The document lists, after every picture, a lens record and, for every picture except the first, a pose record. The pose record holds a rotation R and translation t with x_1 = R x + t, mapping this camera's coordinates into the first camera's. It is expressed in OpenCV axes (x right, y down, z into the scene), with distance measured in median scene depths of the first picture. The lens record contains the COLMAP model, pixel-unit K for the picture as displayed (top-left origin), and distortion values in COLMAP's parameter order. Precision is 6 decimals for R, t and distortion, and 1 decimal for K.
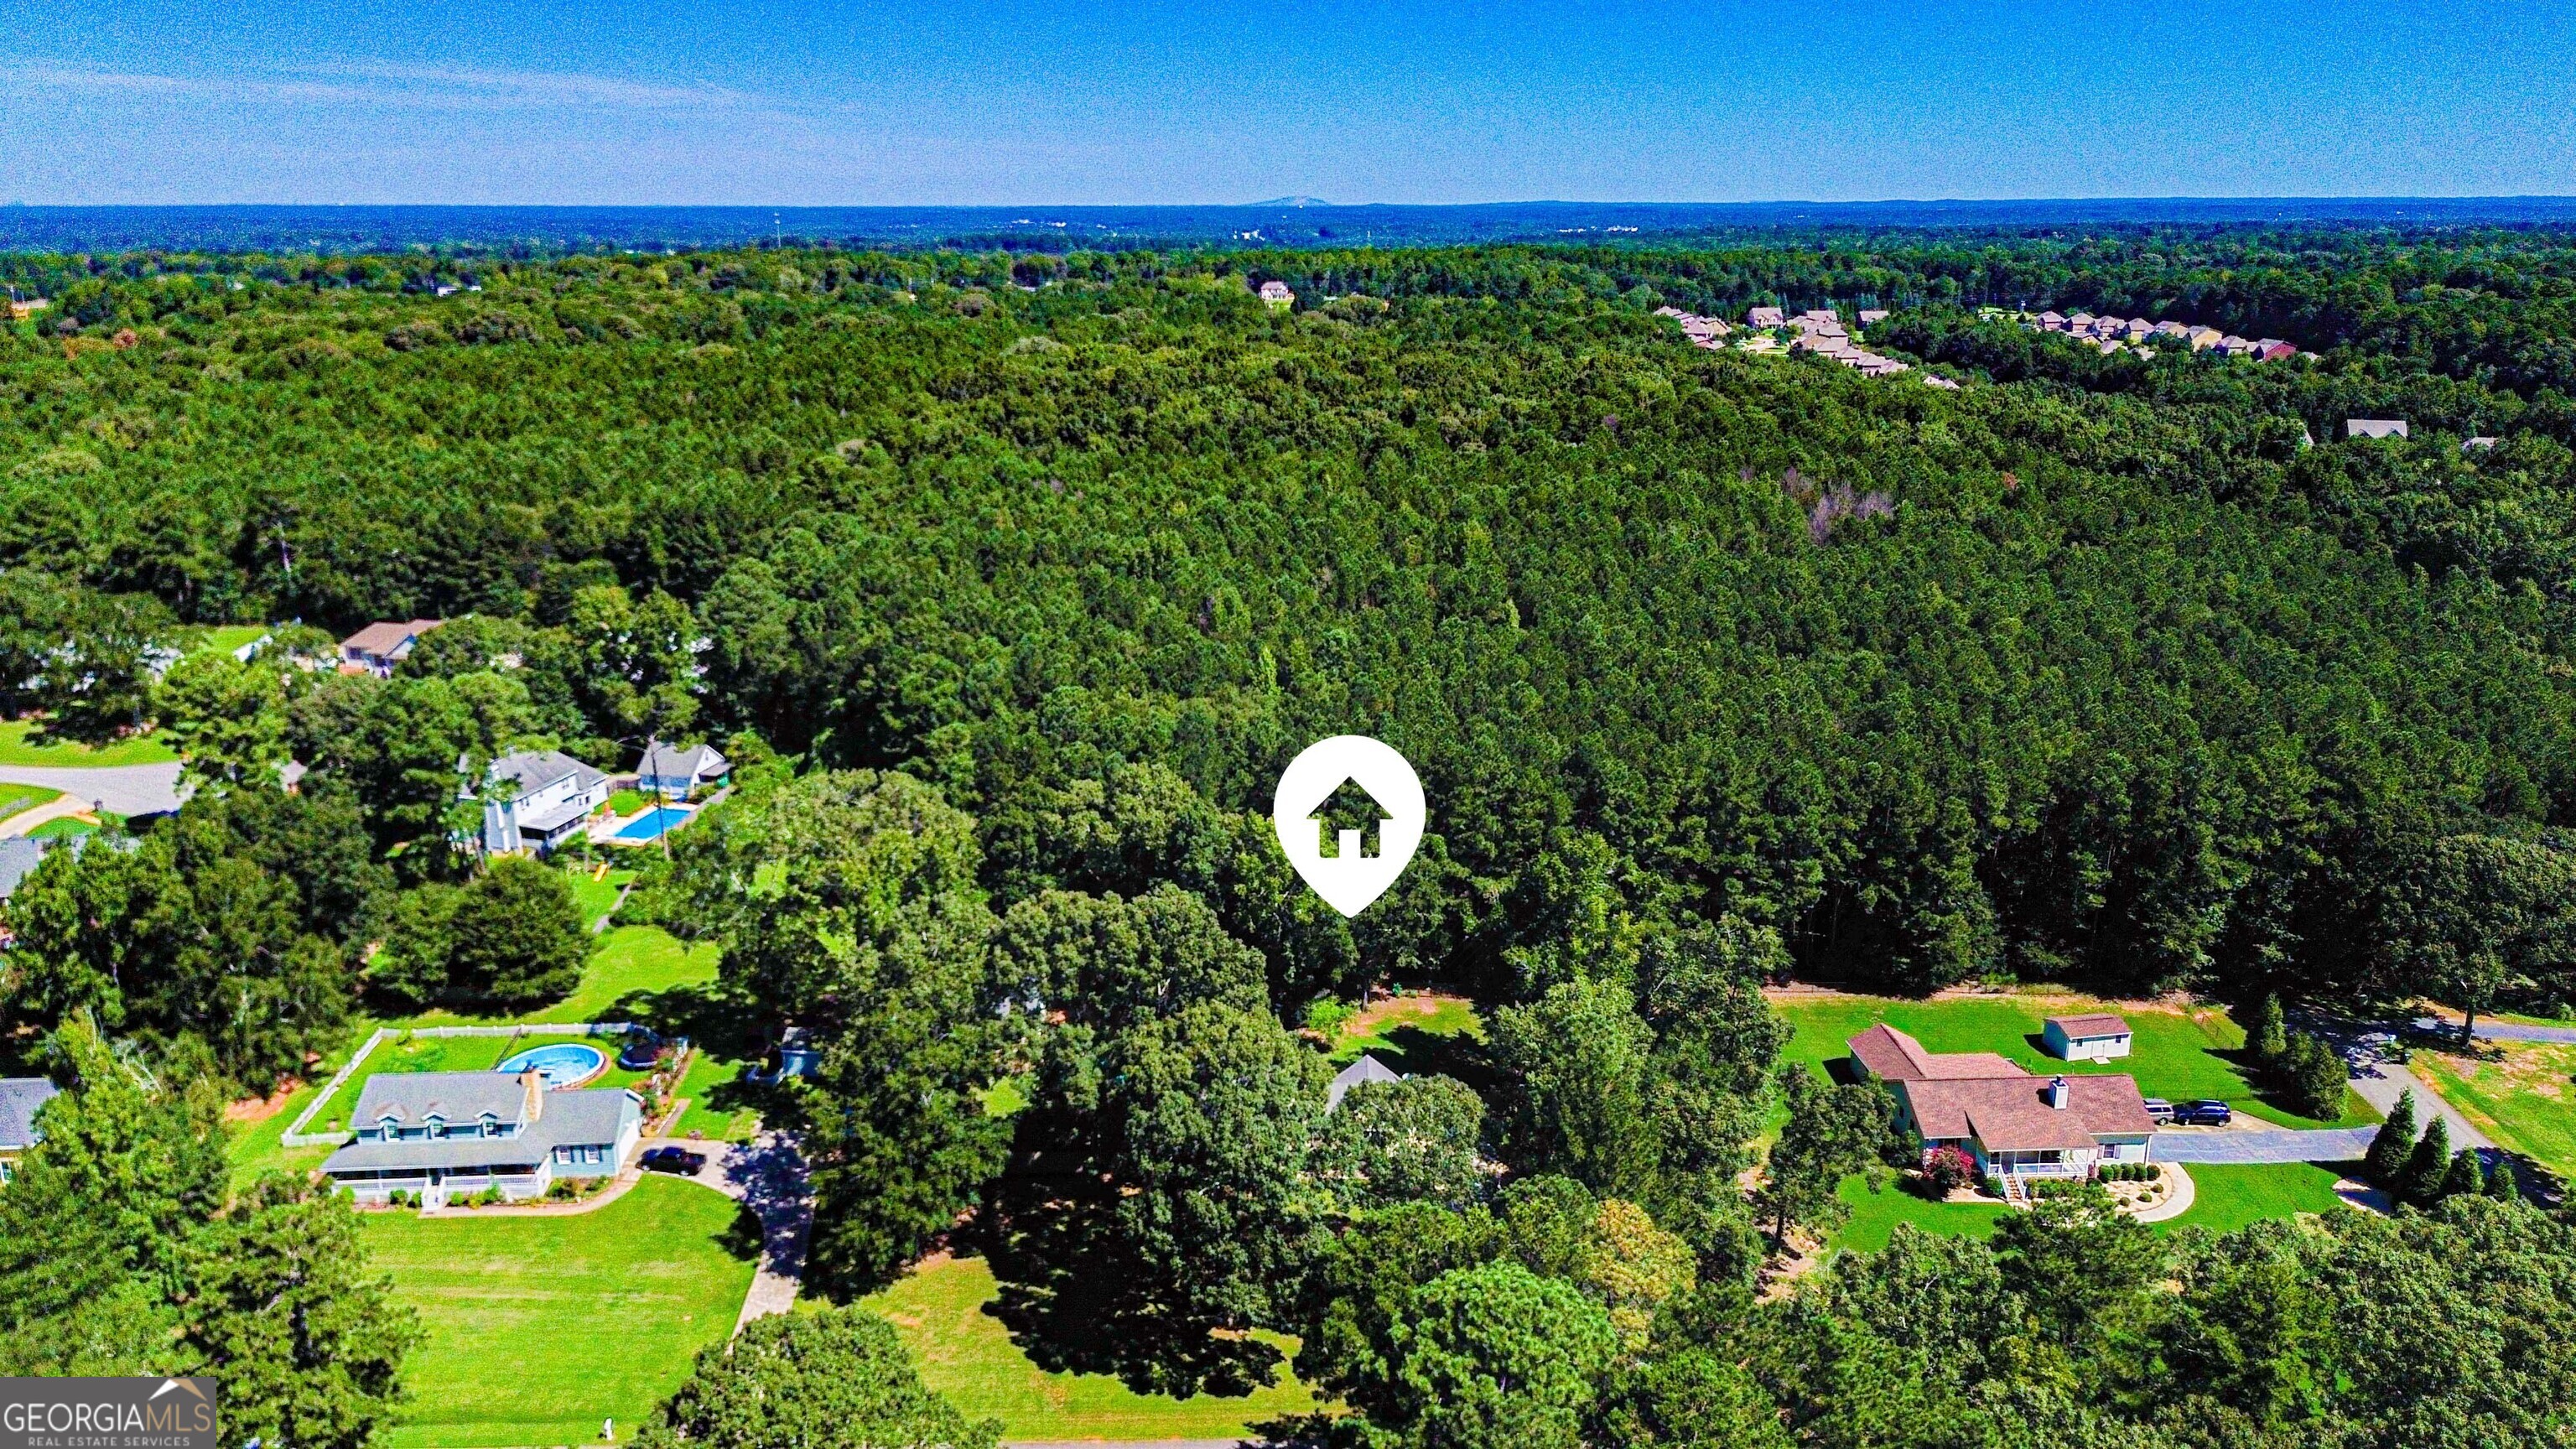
lens RADIAL K [[1824.4, 0, 1280.6], [0, 1824.4, 726.3], [0, 0, 1]] dist [0.075864, -0.076501]
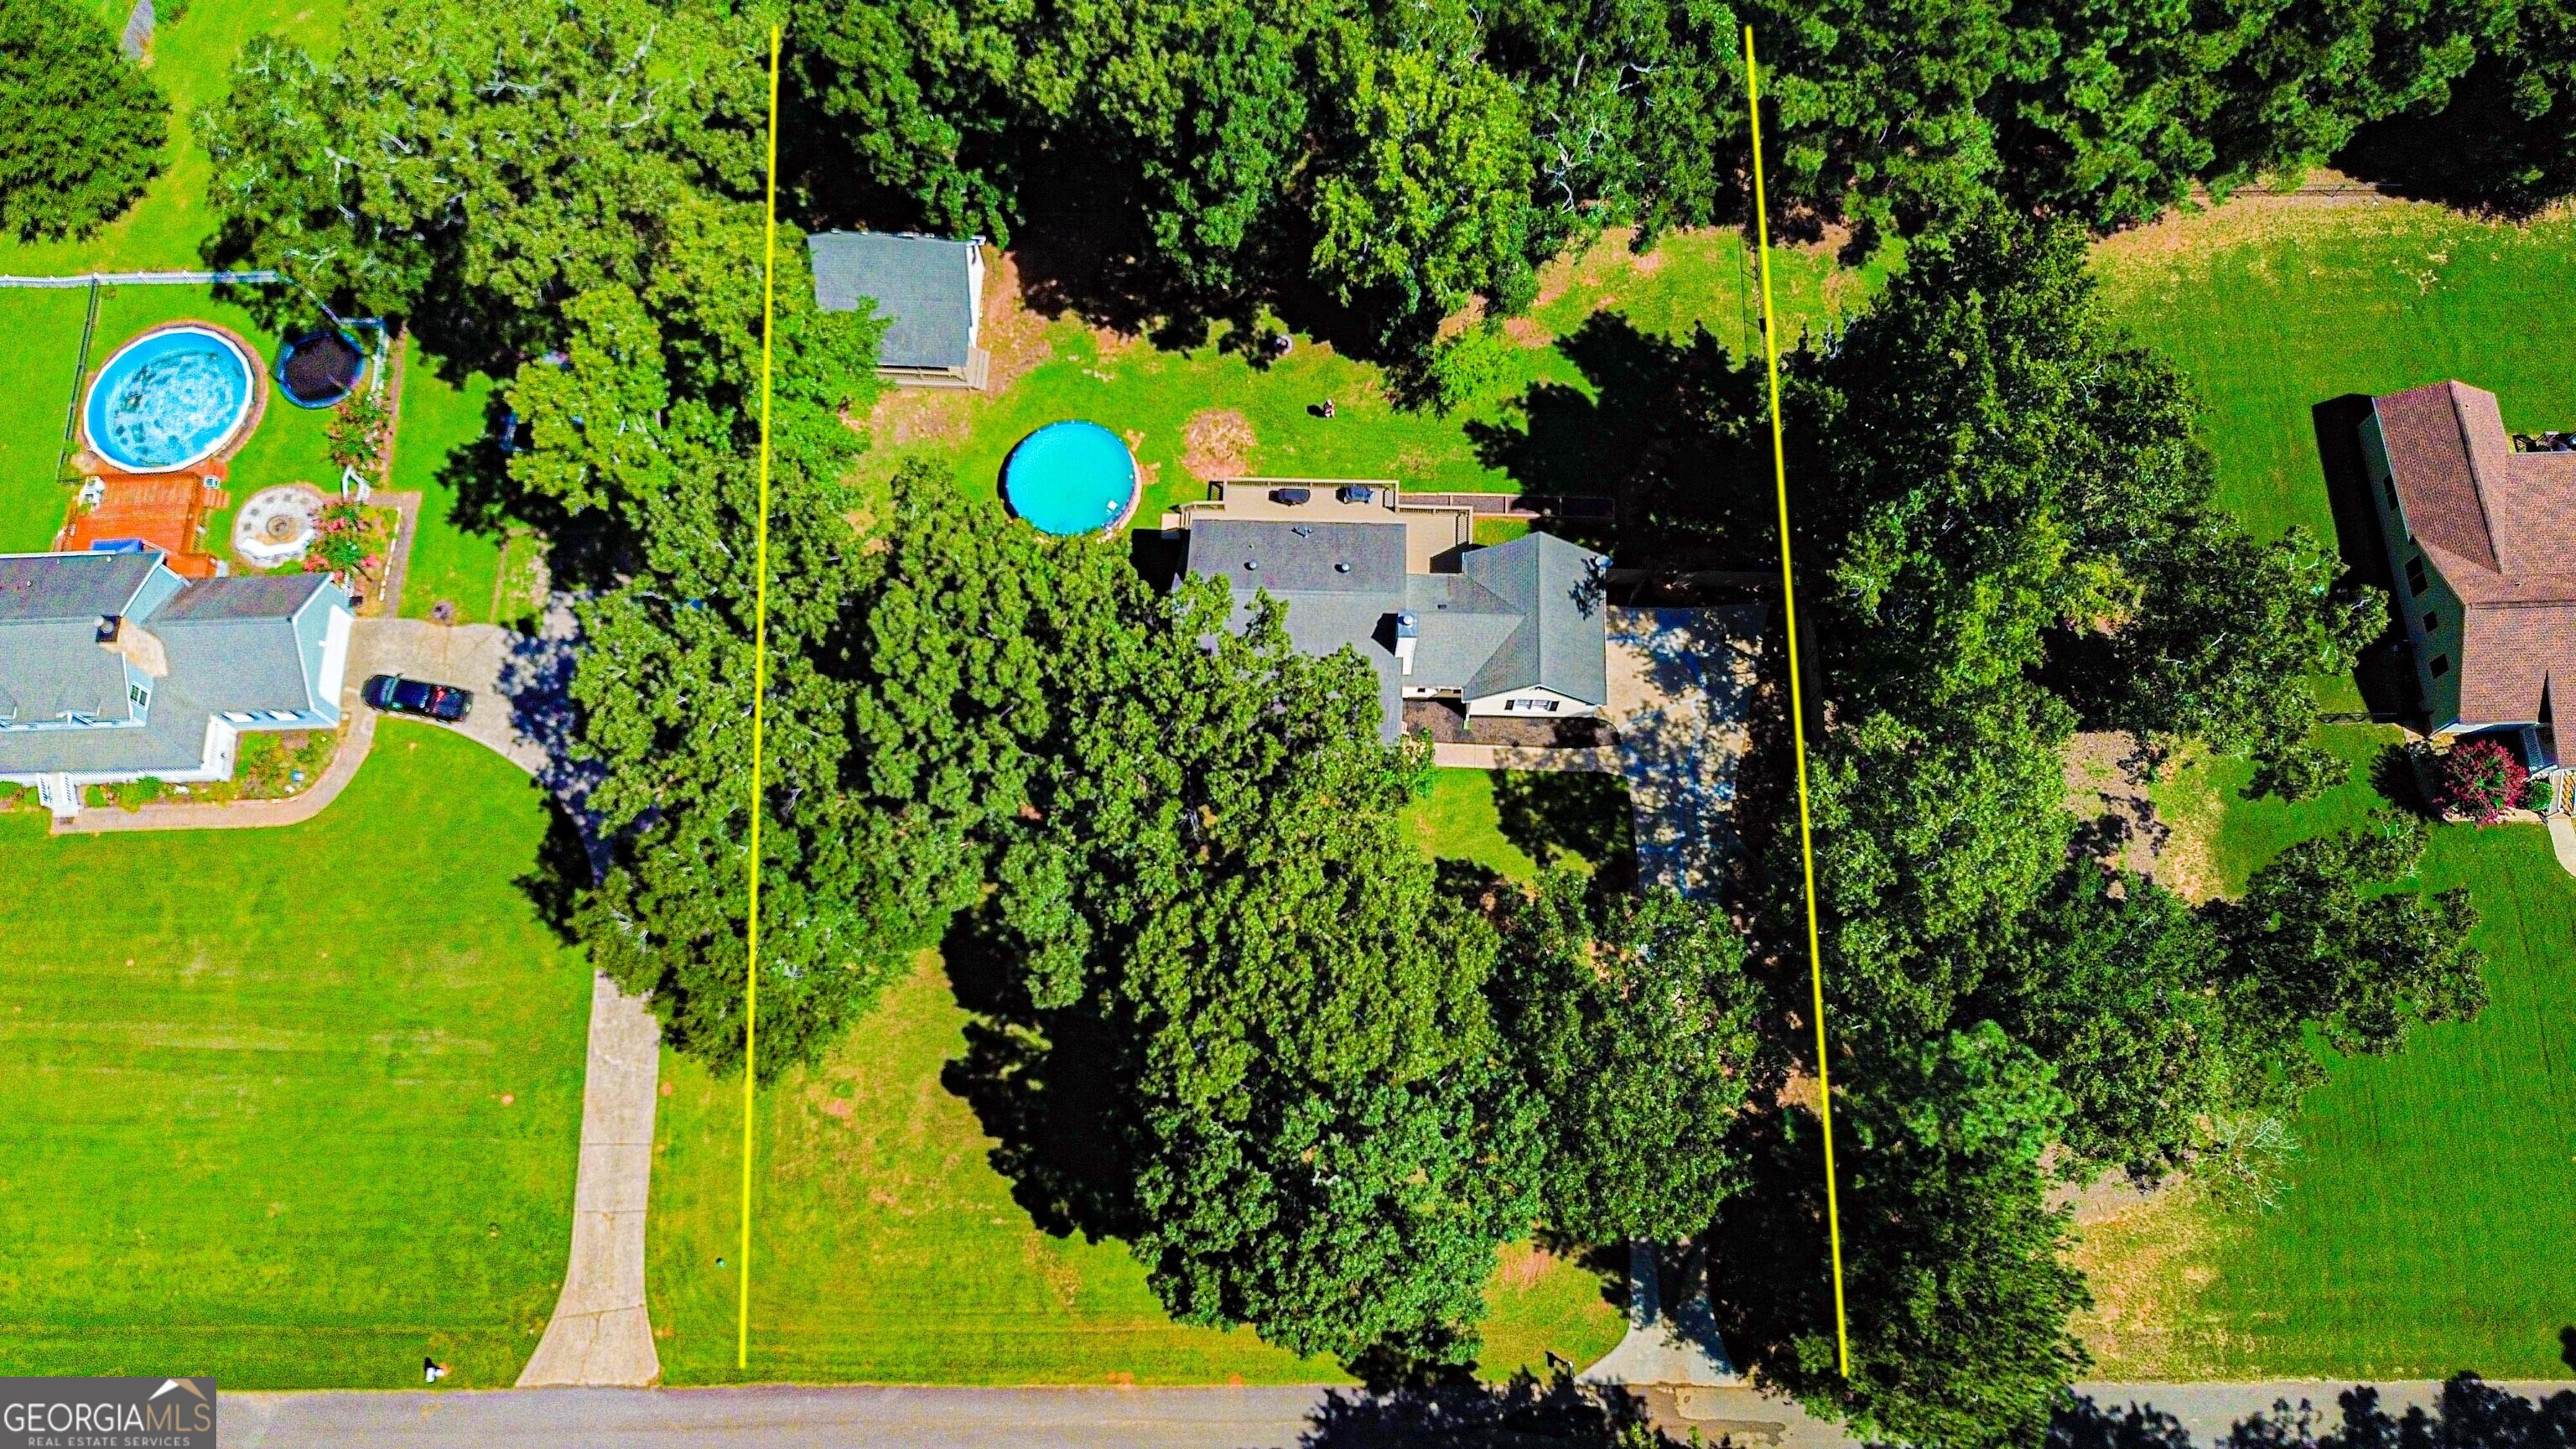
lens RADIAL K [[1824.4, 0, 1296.2], [0, 1824.4, 723.1], [0, 0, 1]] dist [0.075864, -0.076501]
pose [[0.999771, 0.014916, -0.015358, -0.022819], [0.003827, 0.581308, 0.813675, -0.287055], [0.021065, -0.813547, 0.581117, 0.673615]]
